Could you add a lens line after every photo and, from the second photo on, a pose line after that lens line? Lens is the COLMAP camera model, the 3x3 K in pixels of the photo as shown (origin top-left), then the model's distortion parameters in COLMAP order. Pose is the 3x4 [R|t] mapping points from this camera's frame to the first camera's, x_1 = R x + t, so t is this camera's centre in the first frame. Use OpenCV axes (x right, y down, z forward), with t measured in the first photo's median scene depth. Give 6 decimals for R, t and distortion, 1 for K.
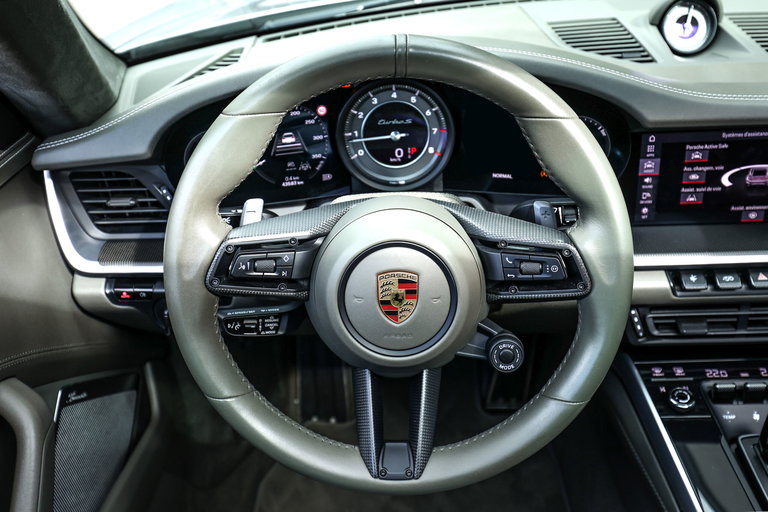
lens RADIAL K [[764.5, 0, 384.1], [0, 764.5, 240.2], [0, 0, 1]] dist [0.045106, 0.003923]
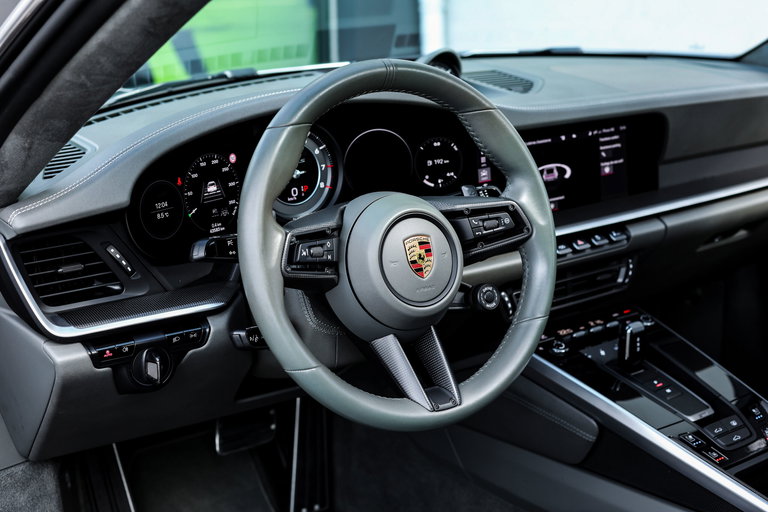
lens RADIAL K [[1213.7, 0, 384.0], [0, 1213.7, 256.0], [0, 0, 1]] dist [-0.139492, -0.138732]
pose [[0.807546, -0.135095, 0.574124, -0.958839], [0.270830, 0.949658, -0.157481, 0.303238], [-0.523946, 0.282663, 0.803481, -0.464118]]
